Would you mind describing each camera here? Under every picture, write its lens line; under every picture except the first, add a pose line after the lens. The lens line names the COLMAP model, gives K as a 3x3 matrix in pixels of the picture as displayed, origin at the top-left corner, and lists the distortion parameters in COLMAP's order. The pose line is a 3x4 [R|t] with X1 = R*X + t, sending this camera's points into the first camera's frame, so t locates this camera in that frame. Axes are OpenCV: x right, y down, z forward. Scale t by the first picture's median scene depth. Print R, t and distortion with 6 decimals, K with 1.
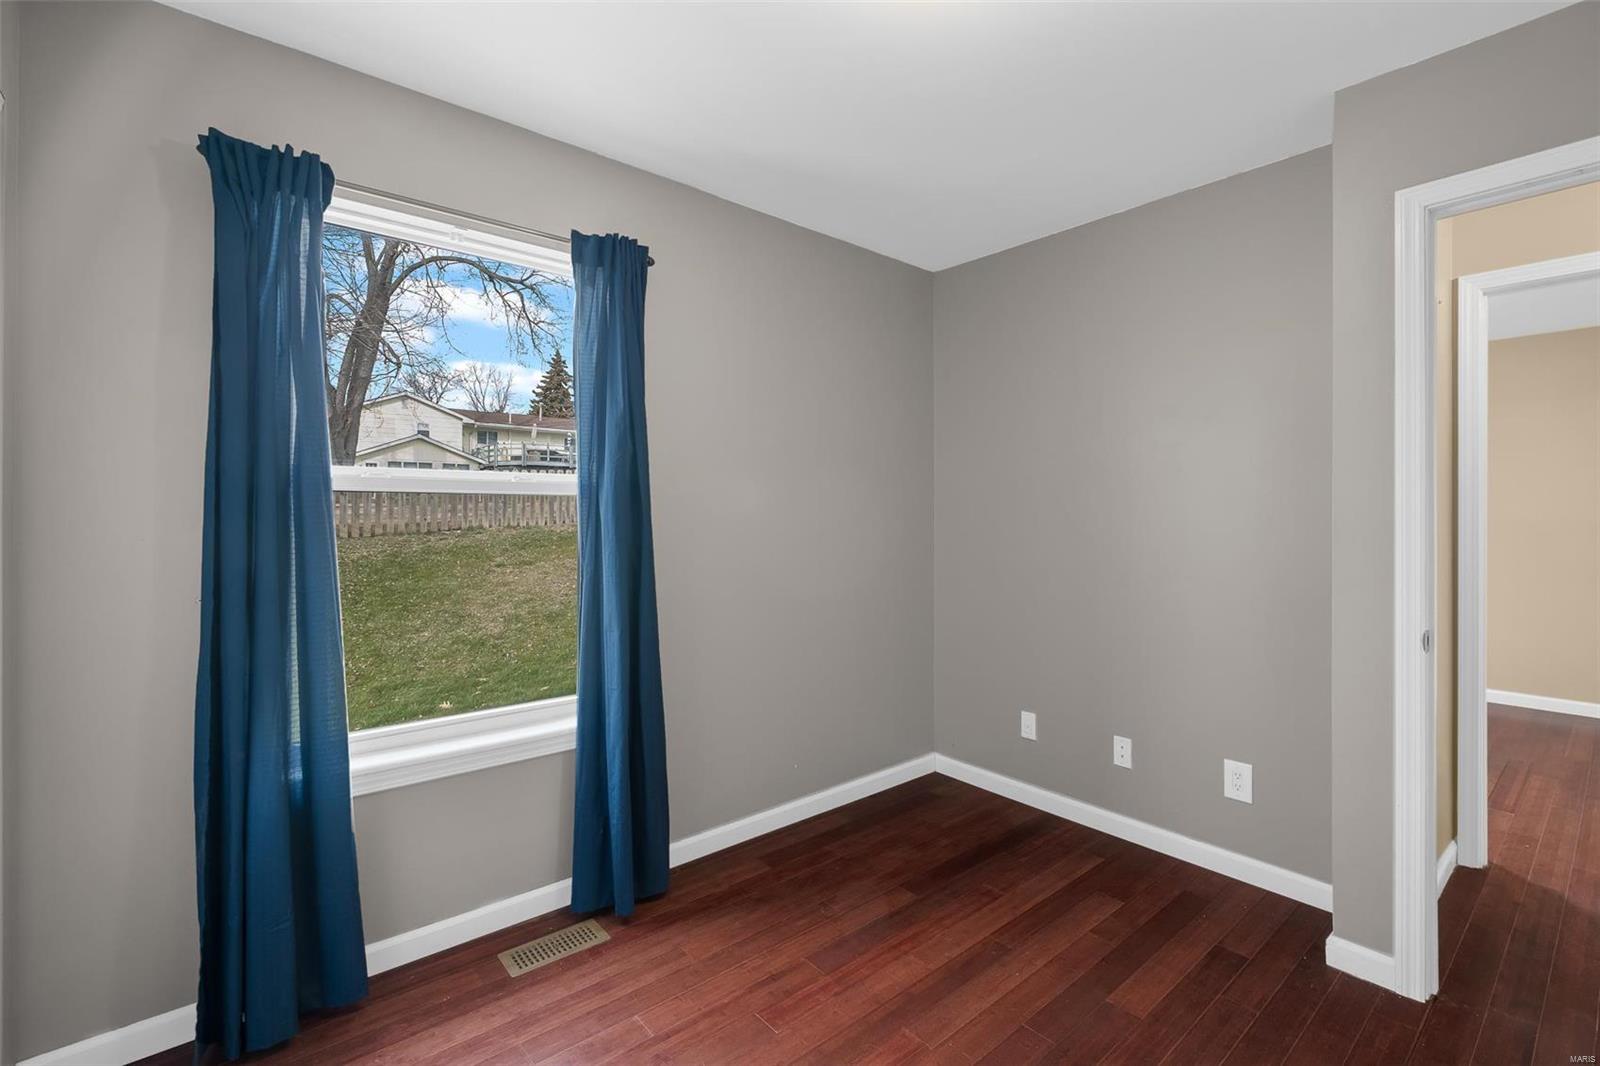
lens RADIAL K [[714.5, 0, 807.2], [0, 714.5, 521.3], [0, 0, 1]] dist [-0.002727, -0.001054]
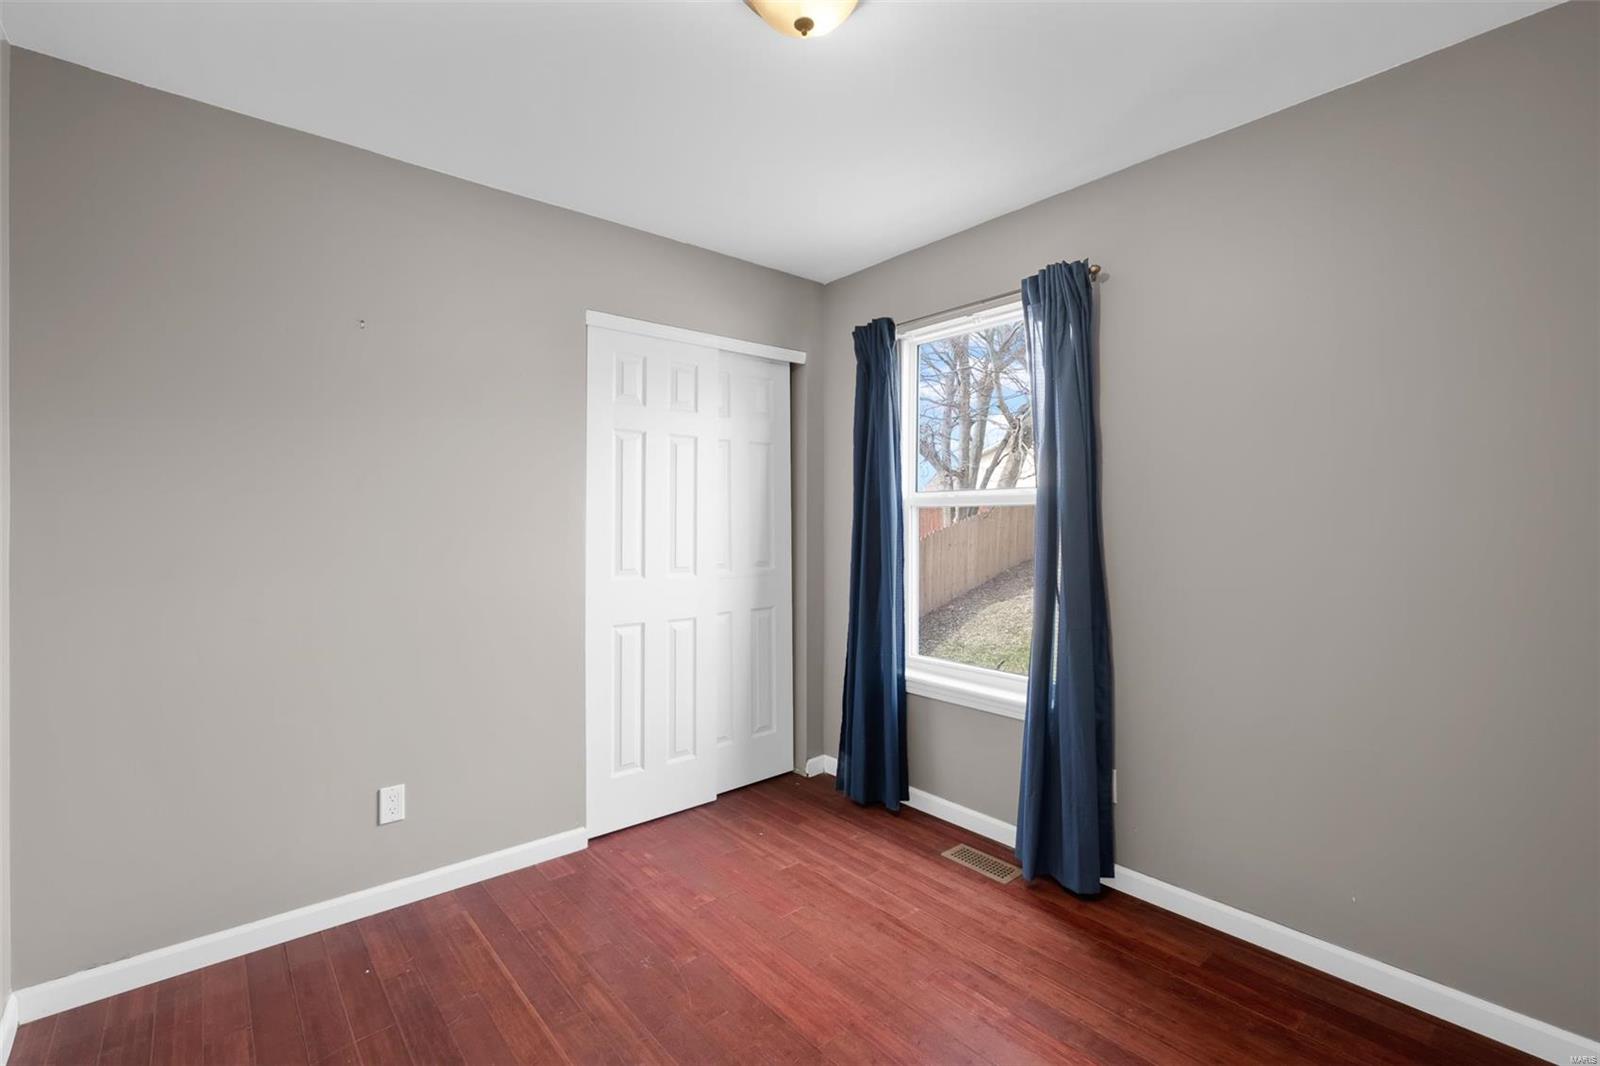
lens RADIAL K [[714.5, 0, 797.0], [0, 714.5, 524.7], [0, 0, 1]] dist [-0.002727, -0.001054]
pose [[-0.024268, 0.004184, -0.999697, 0.920931], [0.001394, 0.999990, 0.004151, -0.010406], [0.999705, -0.001293, -0.024274, 0.703680]]
